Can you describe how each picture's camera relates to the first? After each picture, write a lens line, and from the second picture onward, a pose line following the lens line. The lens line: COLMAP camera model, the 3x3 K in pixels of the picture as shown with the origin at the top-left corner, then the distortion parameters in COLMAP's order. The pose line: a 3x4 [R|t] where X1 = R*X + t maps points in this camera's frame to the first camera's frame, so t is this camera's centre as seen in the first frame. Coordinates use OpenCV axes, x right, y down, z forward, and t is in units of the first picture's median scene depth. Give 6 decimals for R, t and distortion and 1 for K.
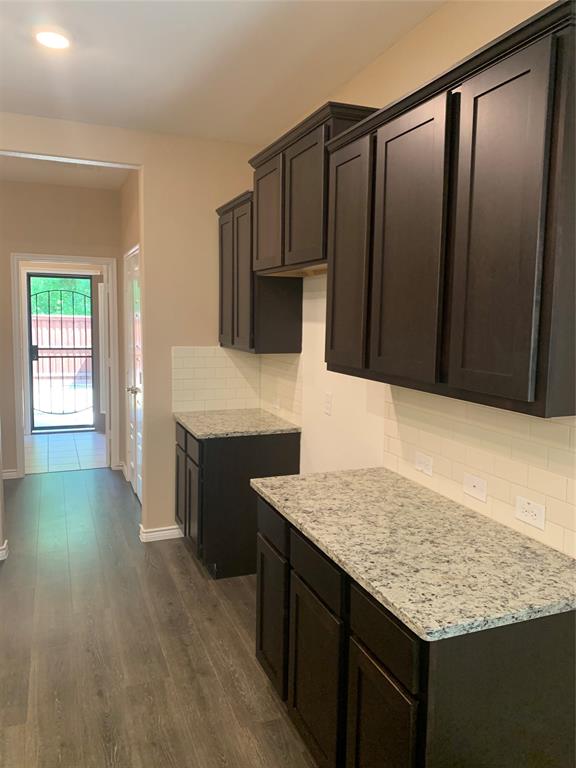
lens RADIAL K [[585.4, 0, 290.3], [0, 585.4, 372.2], [0, 0, 1]] dist [0.140365, -0.243635]
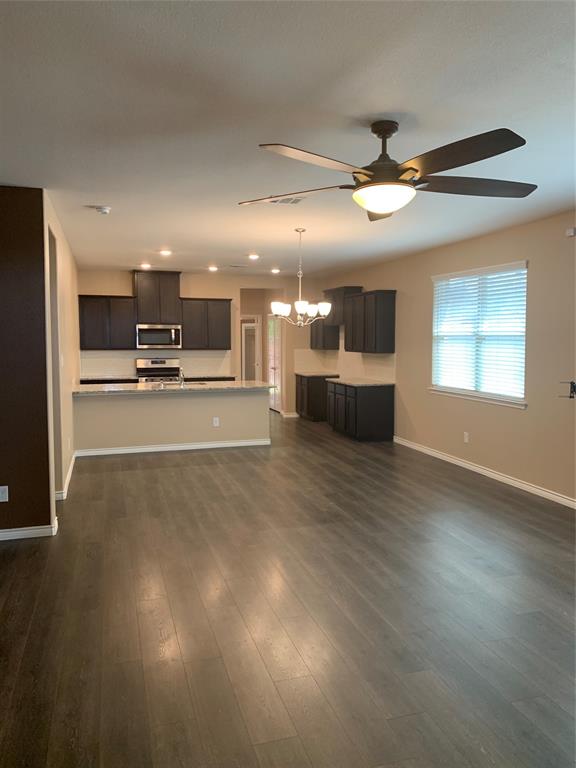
lens RADIAL K [[585.4, 0, 290.3], [0, 585.4, 372.2], [0, 0, 1]] dist [0.140365, -0.243635]
pose [[0.995913, -0.018097, -0.088485, 0.031593], [0.015129, 0.999304, -0.034098, 0.186395], [0.089041, 0.032620, 0.995494, -2.089337]]
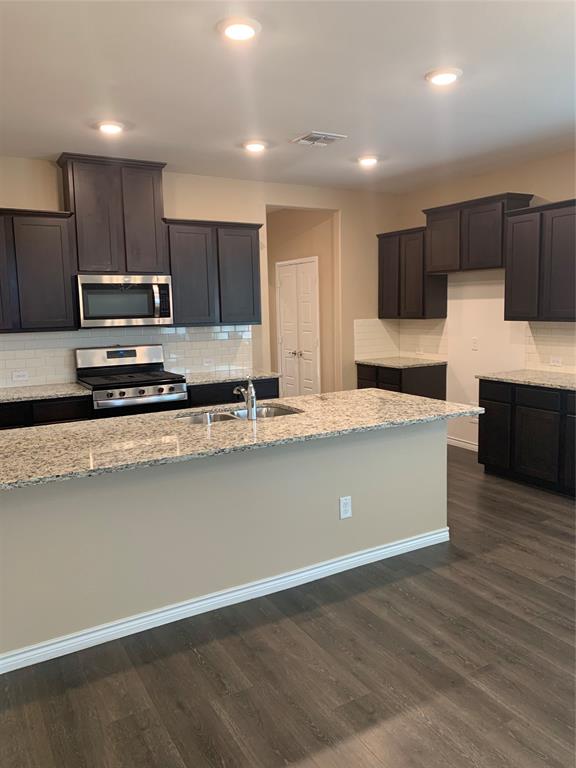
lens RADIAL K [[585.4, 0, 290.3], [0, 585.4, 372.2], [0, 0, 1]] dist [0.140365, -0.243635]
pose [[0.988719, -0.061261, 0.136678, -0.691255], [0.057759, 0.997896, 0.029444, 0.049175], [-0.138195, -0.021217, 0.990178, -0.673781]]
